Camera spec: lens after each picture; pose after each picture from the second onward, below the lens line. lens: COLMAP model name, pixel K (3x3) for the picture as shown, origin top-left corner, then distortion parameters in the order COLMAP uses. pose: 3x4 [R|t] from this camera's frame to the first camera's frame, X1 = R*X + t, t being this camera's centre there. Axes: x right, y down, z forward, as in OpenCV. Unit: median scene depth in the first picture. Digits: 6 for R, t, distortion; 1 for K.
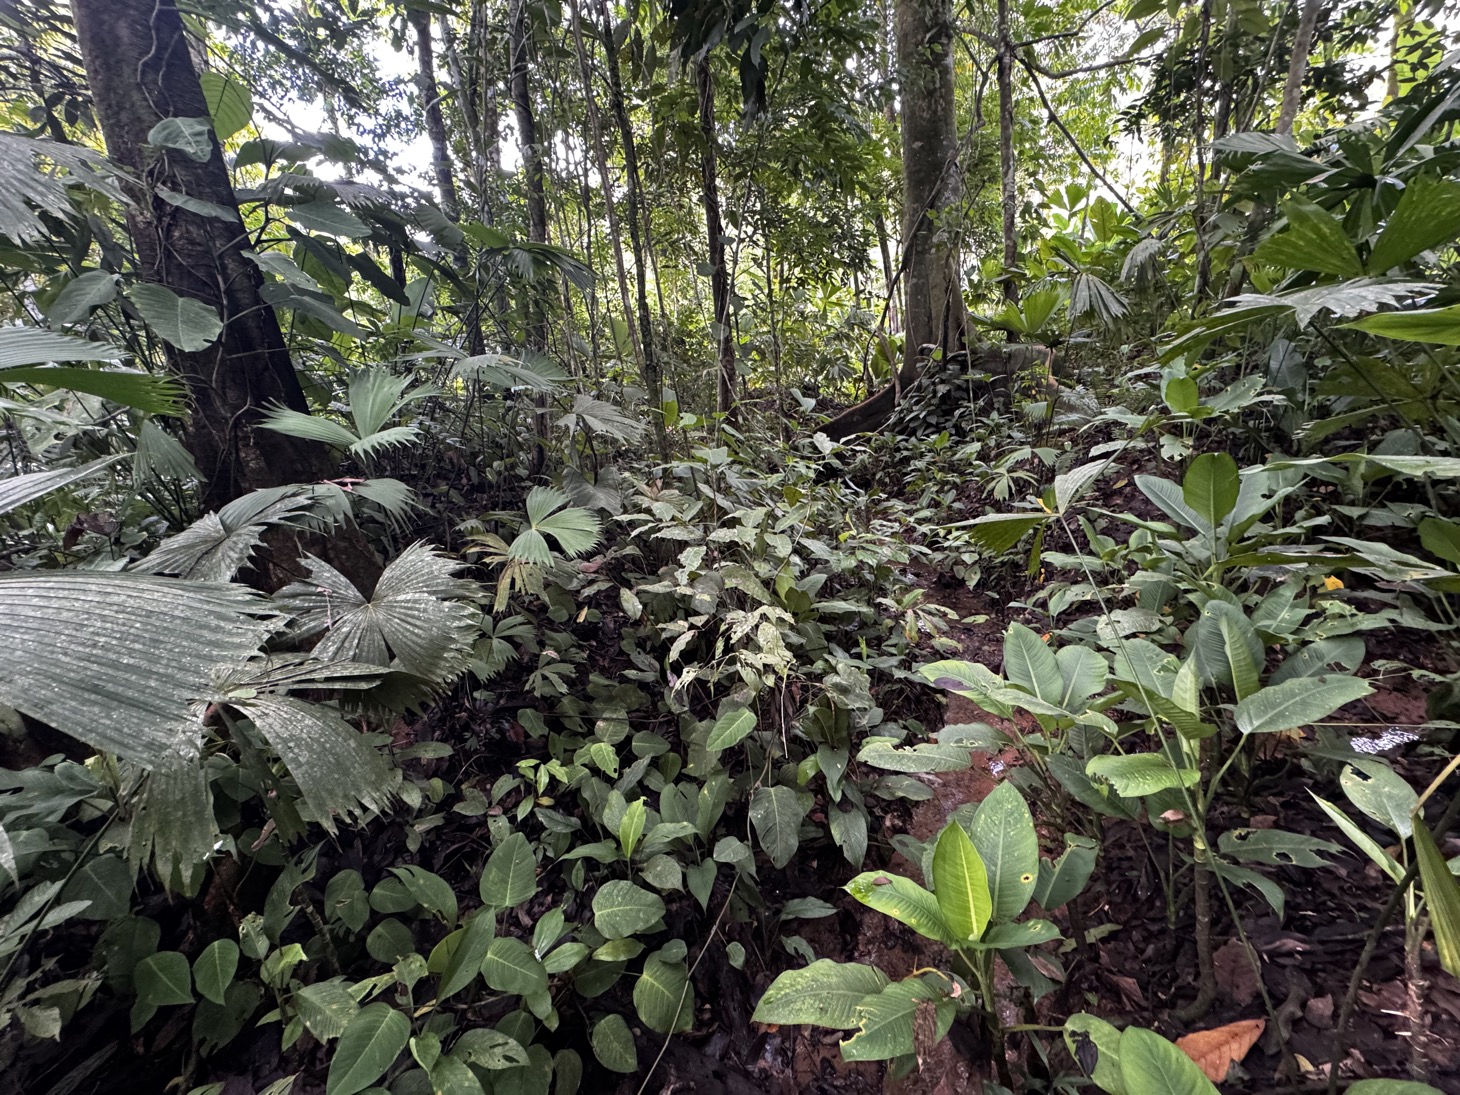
lens RADIAL K [[579.9, 0, 730.0], [0, 579.9, 547.5], [0, 0, 1]] dist [0.000444, 0.000120]
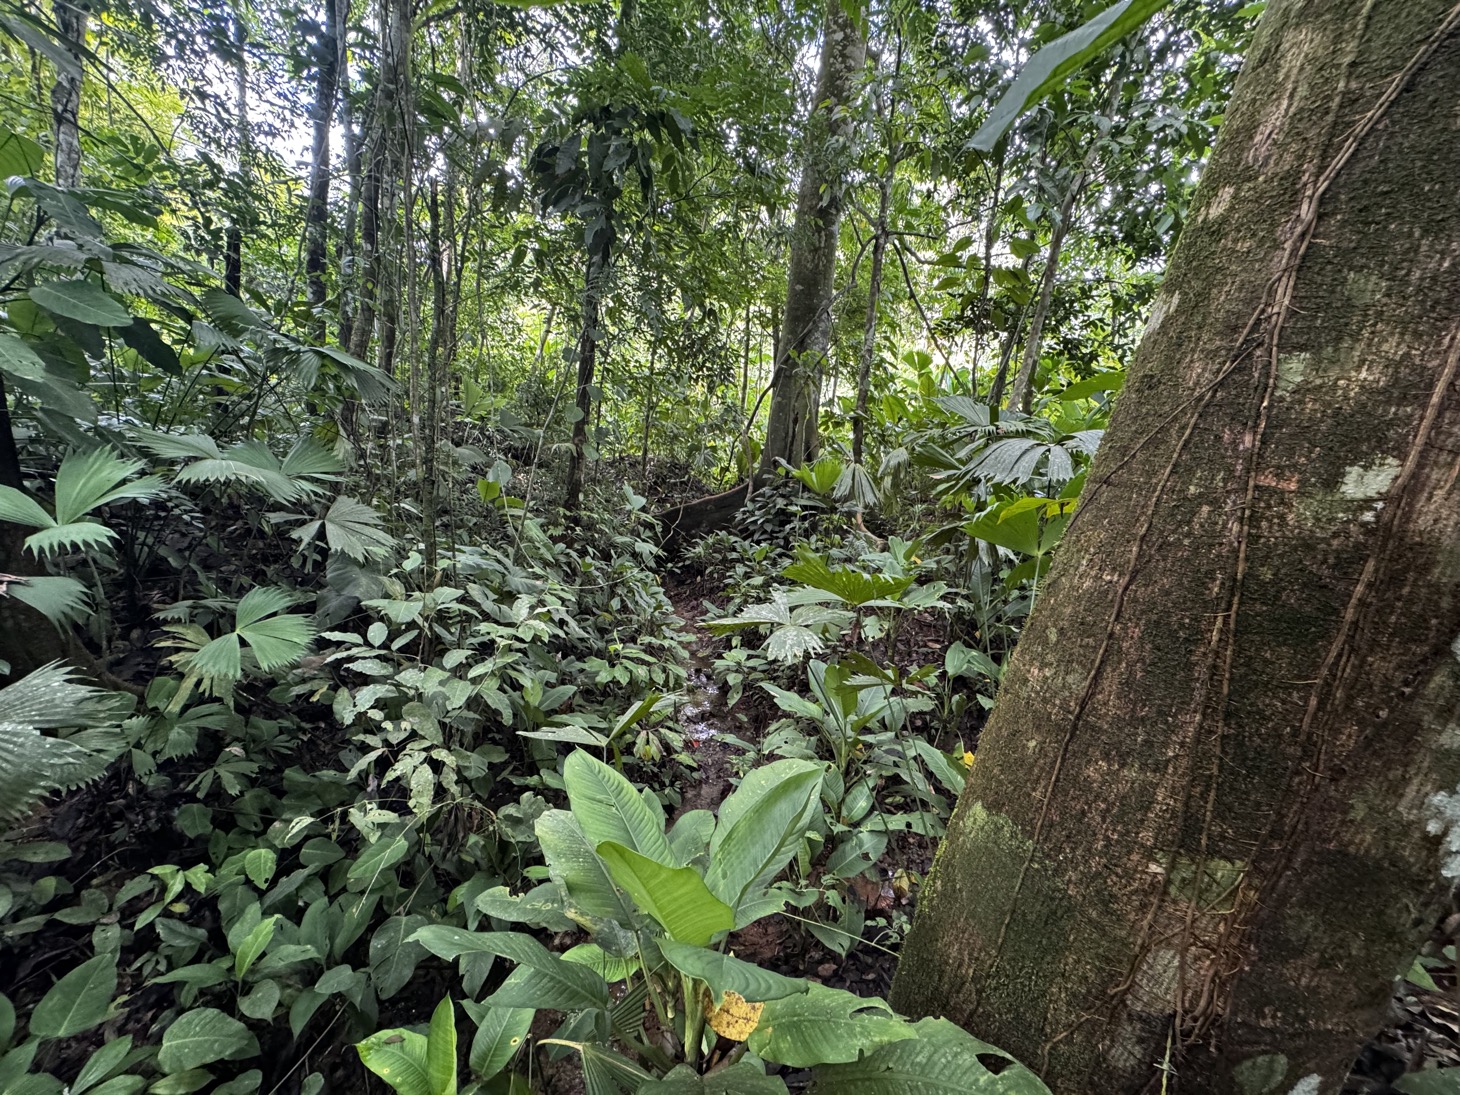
lens RADIAL K [[579.9, 0, 730.0], [0, 579.9, 547.5], [0, 0, 1]] dist [0.000444, 0.000120]
pose [[0.962415, 0.189435, 0.194605, 0.277310], [-0.172378, 0.979810, -0.101284, -0.226493], [-0.209863, 0.063931, 0.975638, -0.203423]]
